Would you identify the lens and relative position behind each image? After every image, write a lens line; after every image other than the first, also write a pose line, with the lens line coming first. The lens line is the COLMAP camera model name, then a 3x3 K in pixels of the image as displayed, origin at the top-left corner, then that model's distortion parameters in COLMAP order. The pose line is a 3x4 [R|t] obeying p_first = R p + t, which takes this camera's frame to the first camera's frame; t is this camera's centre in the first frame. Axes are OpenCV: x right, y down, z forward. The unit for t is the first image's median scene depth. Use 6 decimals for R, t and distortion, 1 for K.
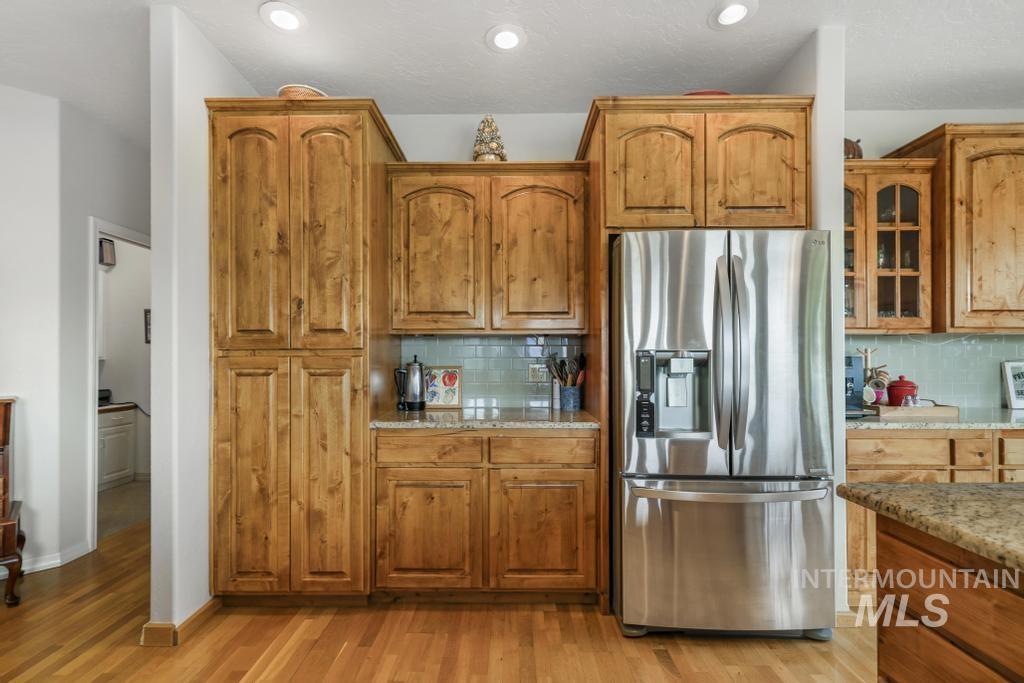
lens RADIAL K [[449.0, 0, 505.4], [0, 449.0, 354.3], [0, 0, 1]] dist [0.002894, 0.000169]
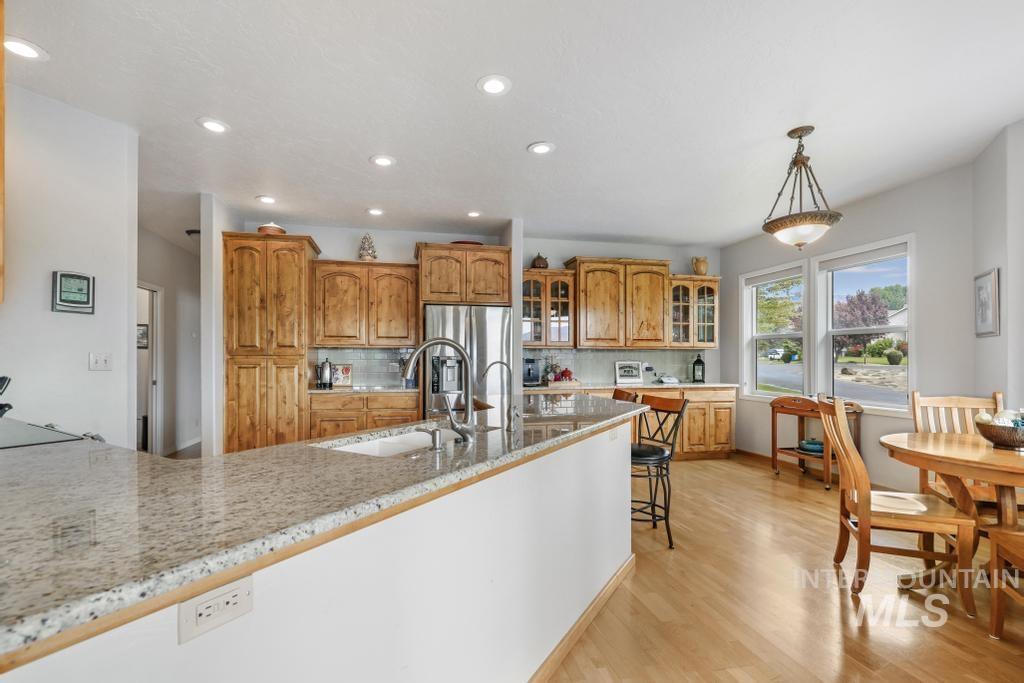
lens RADIAL K [[453.2, 0, 492.0], [0, 453.2, 357.0], [0, 0, 1]] dist [-0.001446, -0.000934]
pose [[0.975359, 0.002107, 0.220614, 0.068292], [-0.002195, 0.999998, 0.000153, -0.005610], [-0.220613, -0.000633, 0.975361, -1.238548]]
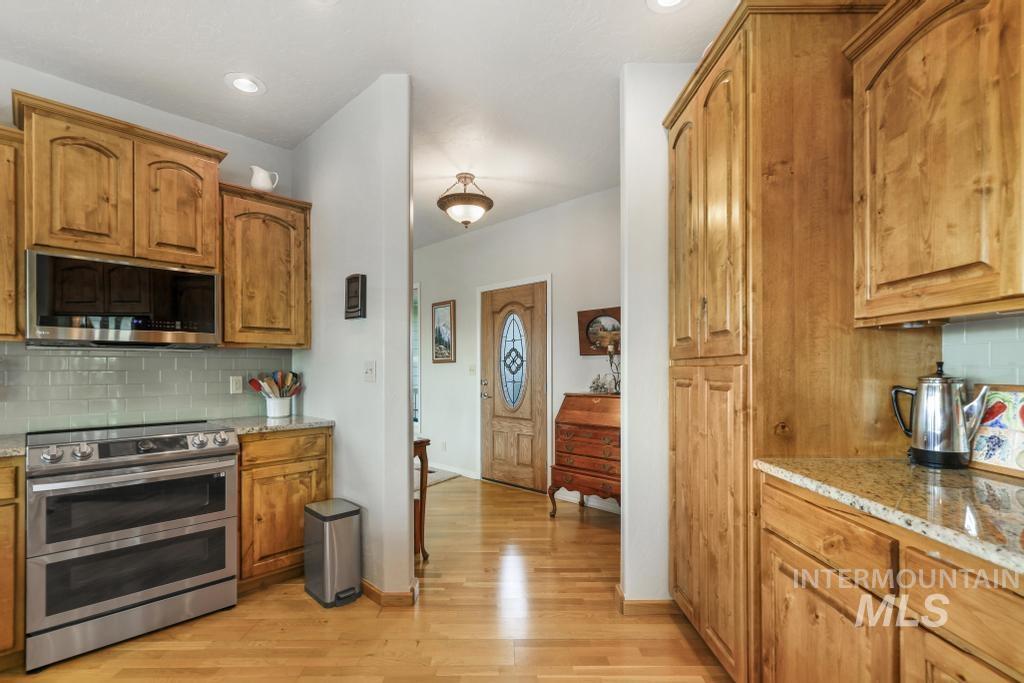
lens RADIAL K [[466.5, 0, 508.7], [0, 466.5, 367.5], [0, 0, 1]] dist [0.003911, 0.000252]
pose [[0.016161, -0.000820, -0.999869, 0.418418], [0.008725, 0.999962, -0.000679, 0.005223], [0.999831, -0.008713, 0.016167, 0.605975]]
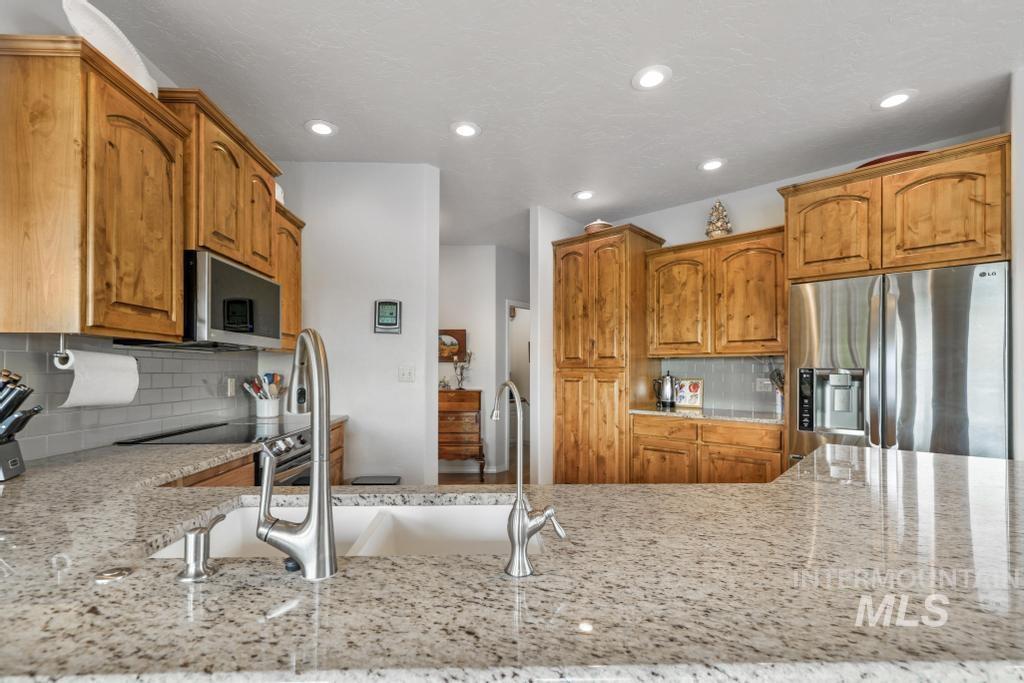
lens RADIAL K [[453.9, 0, 495.3], [0, 453.9, 368.2], [0, 0, 1]] dist [0.003670, 0.000312]
pose [[0.732420, -0.000705, -0.680852, 0.510905], [-0.000107, 0.999999, -0.001150, -0.007024], [0.680853, 0.000915, 0.732420, -0.632203]]
